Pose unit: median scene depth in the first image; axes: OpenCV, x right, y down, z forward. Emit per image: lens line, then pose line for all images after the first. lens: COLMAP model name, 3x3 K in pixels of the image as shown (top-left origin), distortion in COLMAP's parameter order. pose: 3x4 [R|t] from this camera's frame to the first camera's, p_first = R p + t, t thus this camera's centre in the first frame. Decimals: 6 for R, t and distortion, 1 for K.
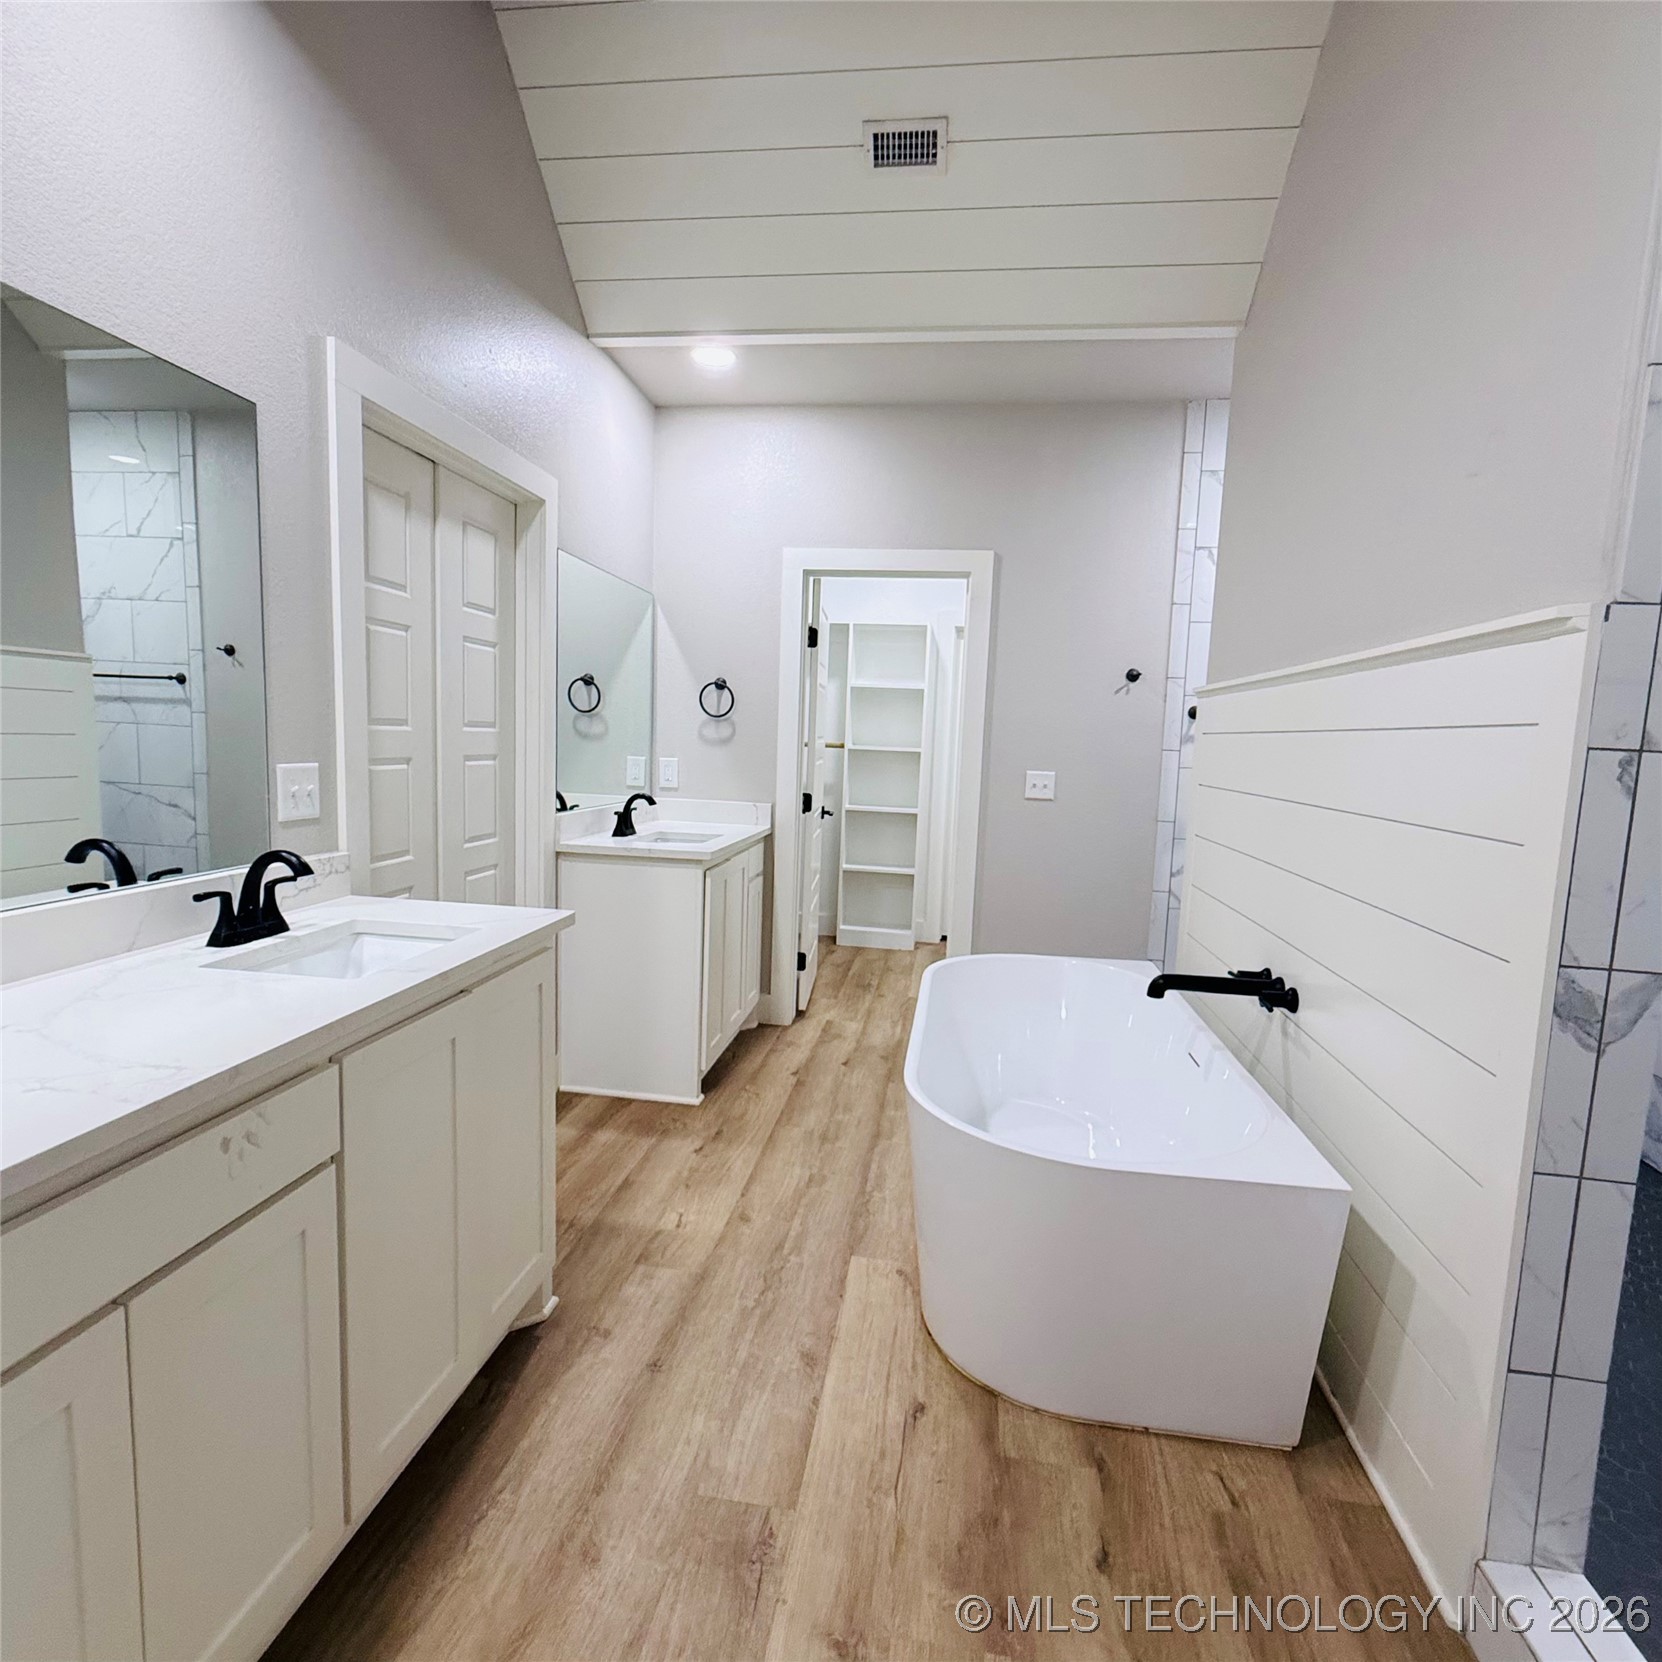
lens RADIAL K [[875.1, 0, 831.5], [0, 875.1, 839.6], [0, 0, 1]] dist [0.000041, 0.000485]
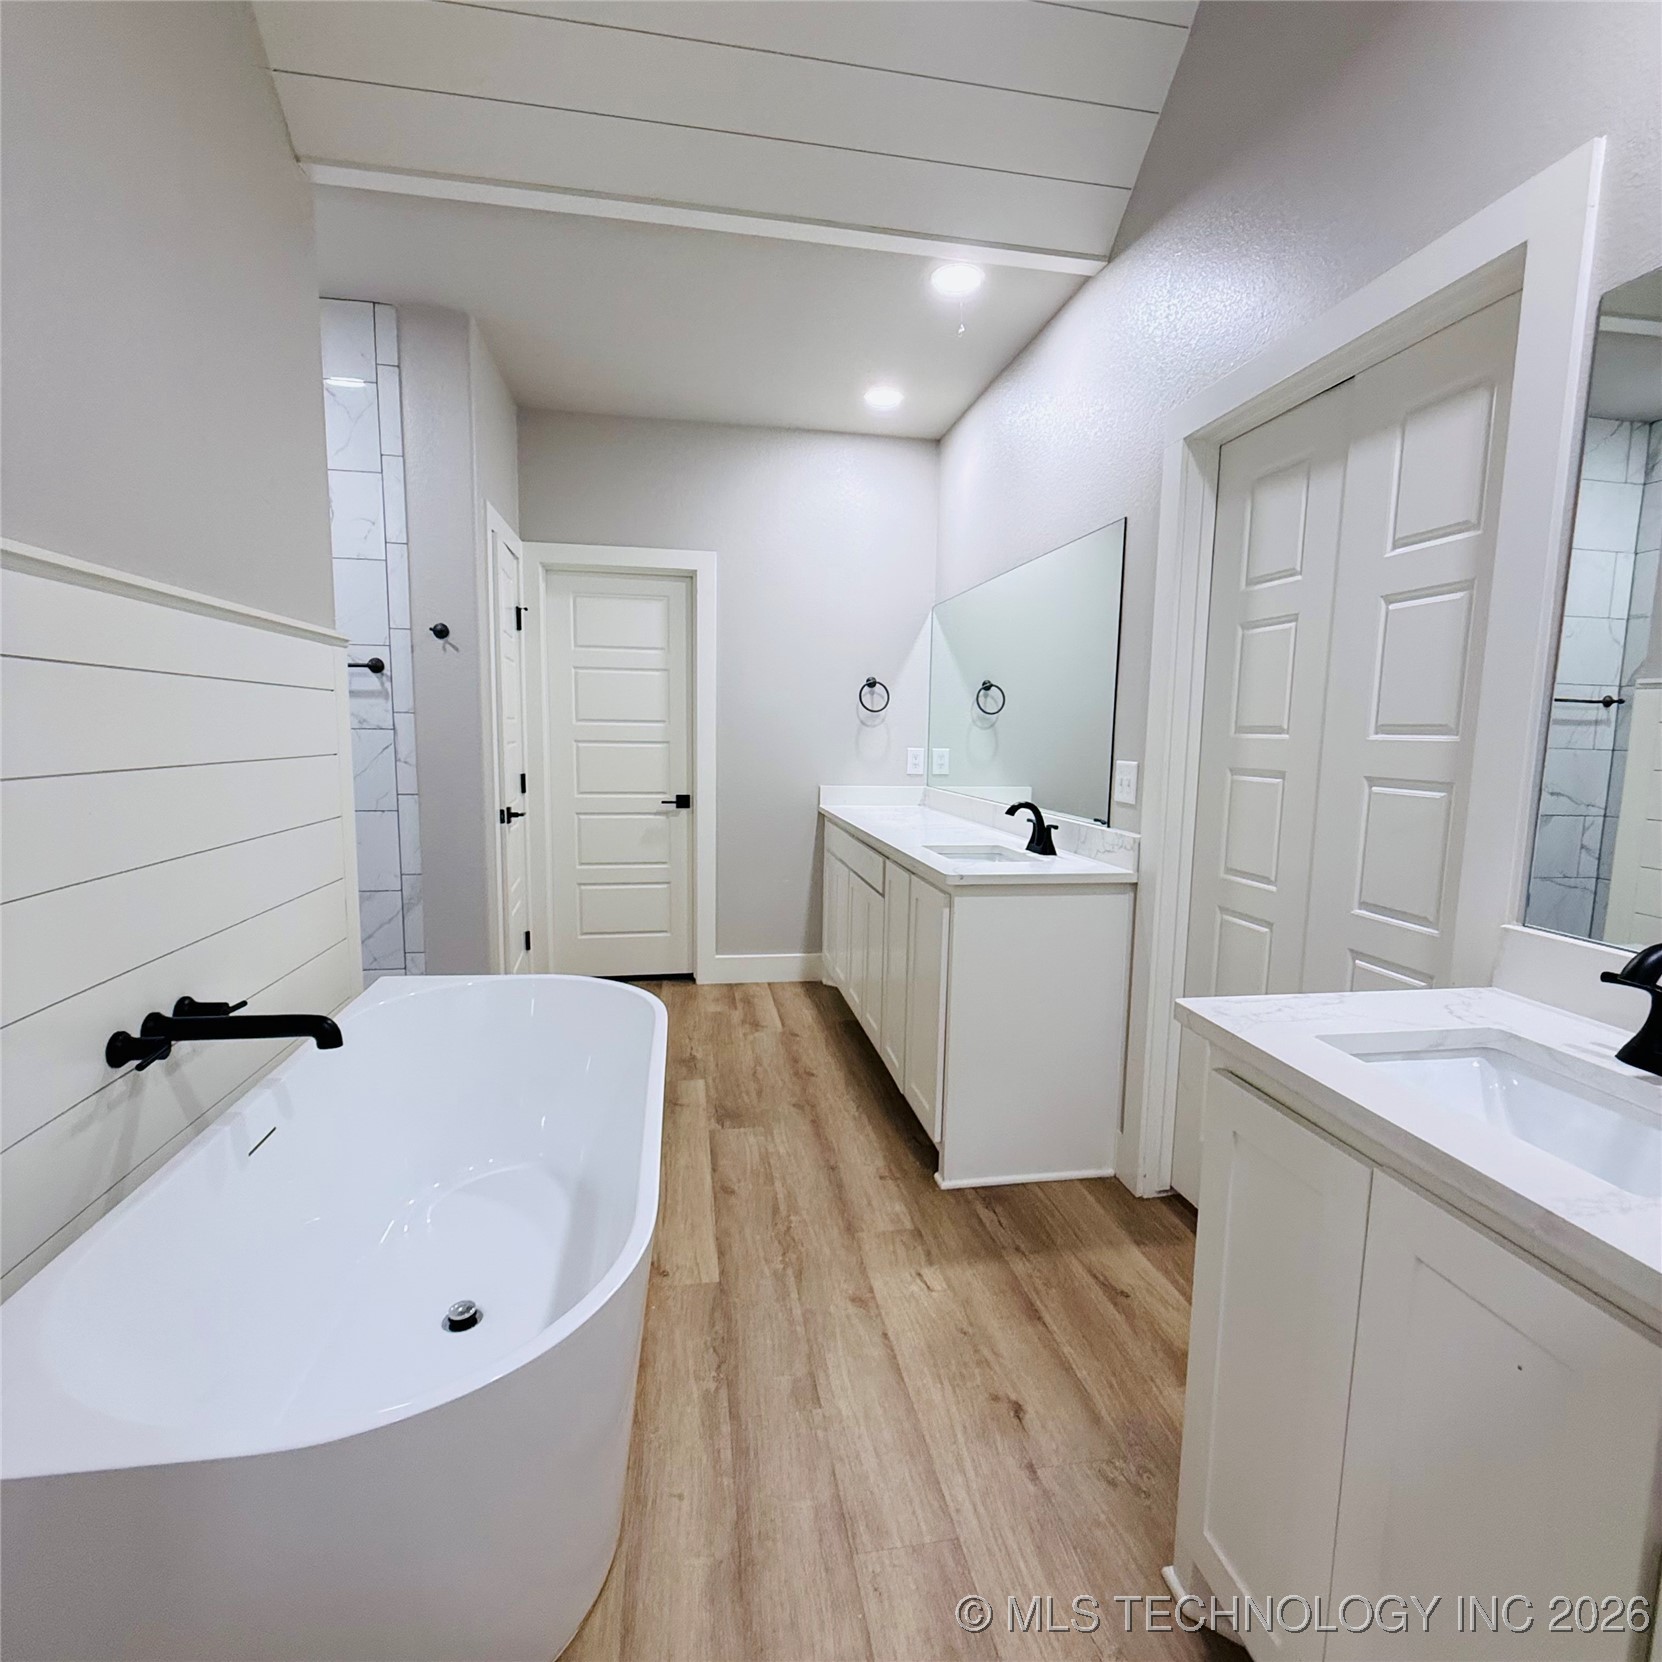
lens RADIAL K [[875.1, 0, 831.5], [0, 875.1, 839.6], [0, 0, 1]] dist [0.000041, 0.000485]
pose [[-0.948286, -0.018694, -0.316868, 0.220992], [-0.093010, 0.970811, 0.221077, -0.196553], [0.303486, 0.239116, -0.922345, 1.856984]]
